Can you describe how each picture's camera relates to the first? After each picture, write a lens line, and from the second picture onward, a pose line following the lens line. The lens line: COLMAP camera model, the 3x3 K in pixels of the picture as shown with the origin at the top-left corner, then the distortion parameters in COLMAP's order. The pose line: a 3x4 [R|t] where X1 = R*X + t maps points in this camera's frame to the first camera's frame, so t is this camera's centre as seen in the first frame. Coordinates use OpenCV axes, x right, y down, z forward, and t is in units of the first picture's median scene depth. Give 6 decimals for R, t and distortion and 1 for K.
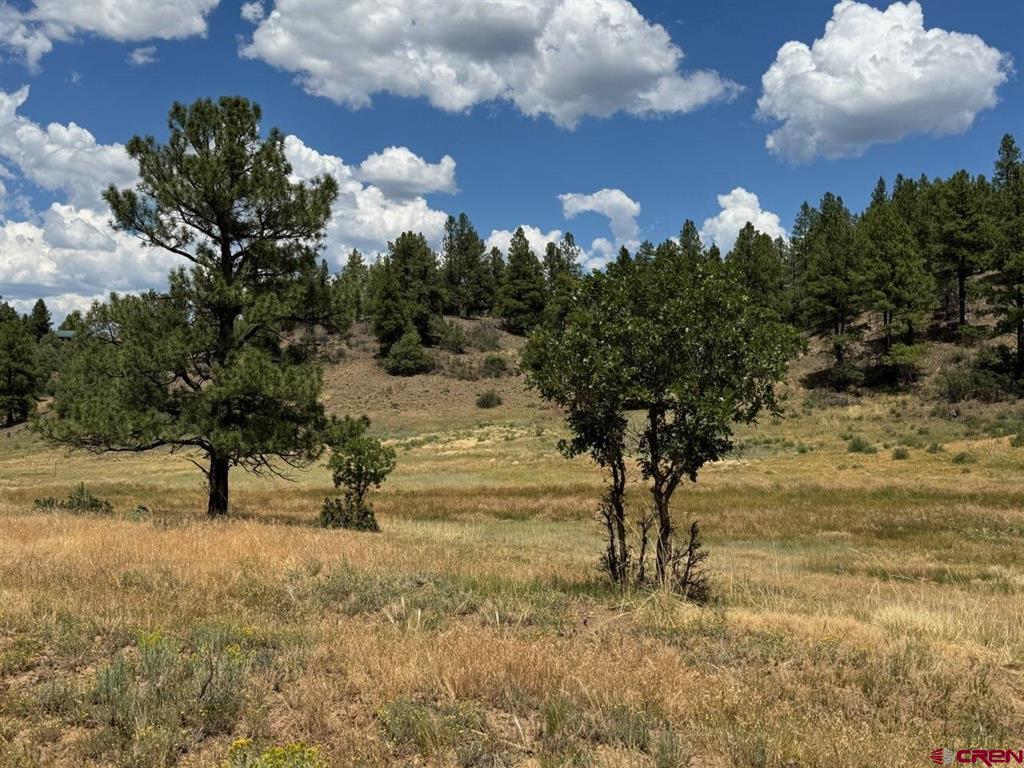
lens RADIAL K [[1056.5, 0, 521.9], [0, 1056.5, 385.8], [0, 0, 1]] dist [0.050163, 0.000000]
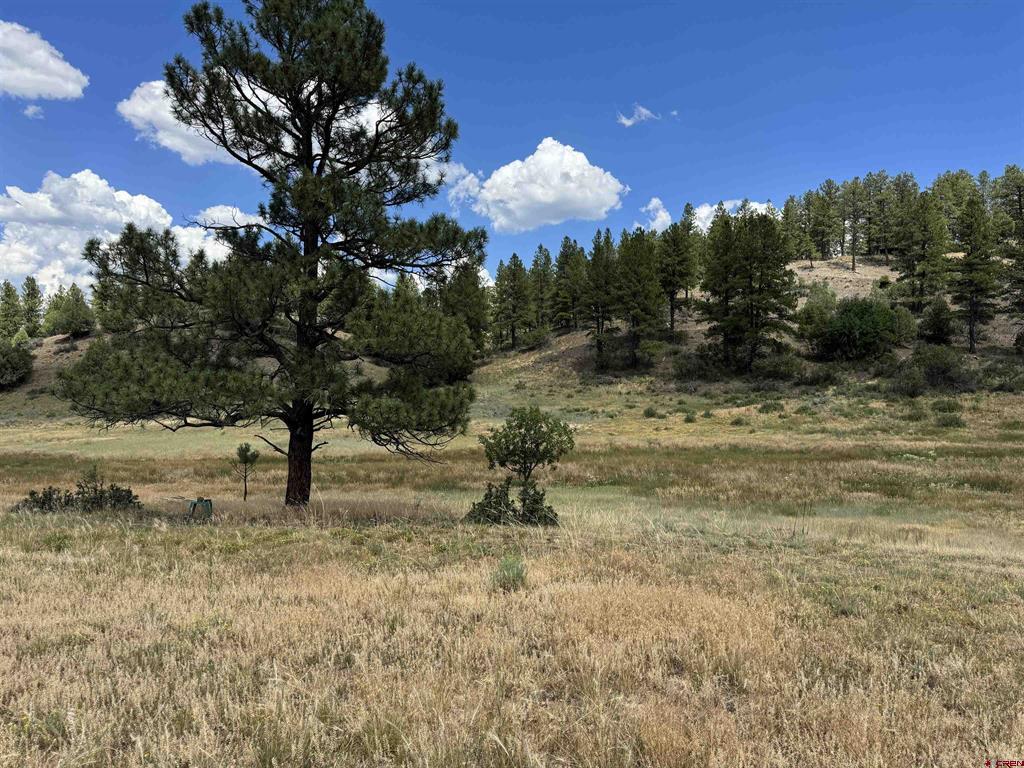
lens RADIAL K [[712.1, 0, 510.6], [0, 712.1, 382.4], [0, 0, 1]] dist [0.069287, -0.095741]
pose [[0.954324, 0.009239, 0.298631, -0.094847], [-0.013540, 0.999832, 0.012338, 0.006328], [-0.298467, -0.015818, 0.954289, 0.140721]]
